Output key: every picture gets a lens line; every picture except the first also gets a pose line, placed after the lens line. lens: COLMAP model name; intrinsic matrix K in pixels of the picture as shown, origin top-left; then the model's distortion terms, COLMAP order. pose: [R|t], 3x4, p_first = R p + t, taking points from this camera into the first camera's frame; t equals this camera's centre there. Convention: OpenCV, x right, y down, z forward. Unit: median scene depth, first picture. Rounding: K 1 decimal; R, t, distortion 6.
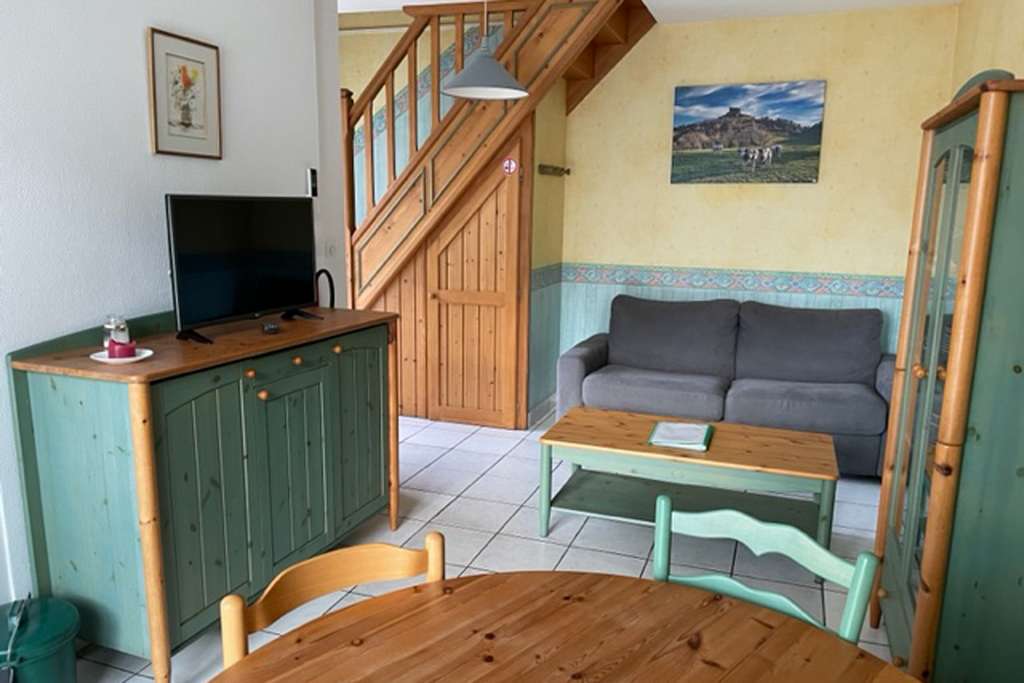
lens RADIAL K [[768.0, 0, 514.7], [0, 768.0, 349.6], [0, 0, 1]] dist [0.110965, -0.139750]
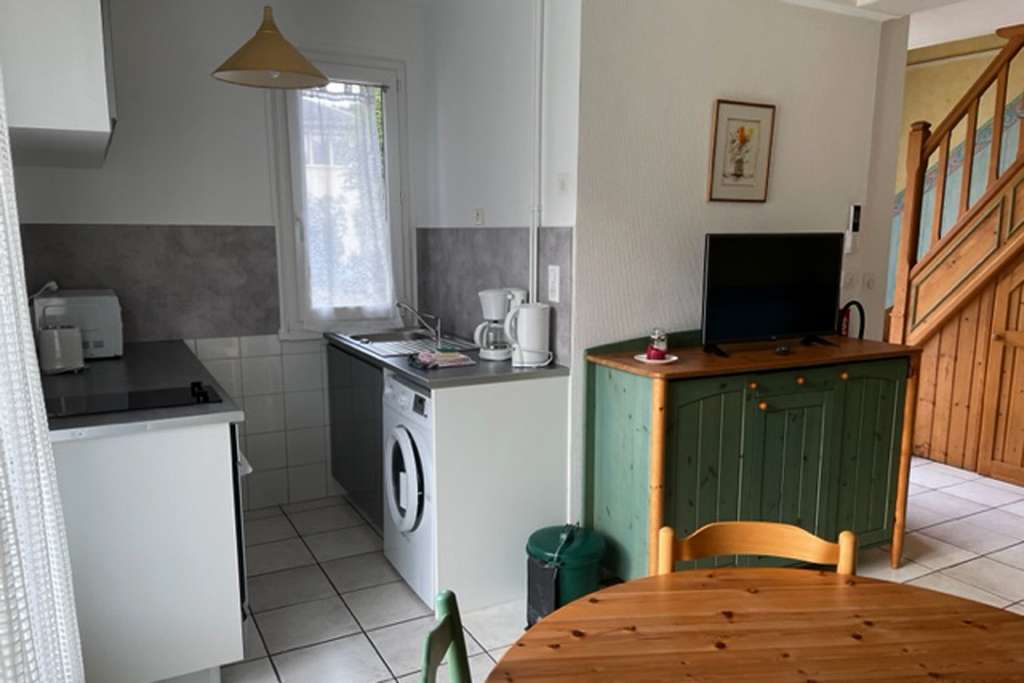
lens RADIAL K [[768.0, 0, 514.7], [0, 768.0, 349.6], [0, 0, 1]] dist [0.110965, -0.139750]
pose [[0.745685, 0.085500, -0.660790, 0.120501], [-0.114805, 0.993388, -0.001020, 0.015173], [0.656334, 0.076622, 0.750570, -0.083839]]
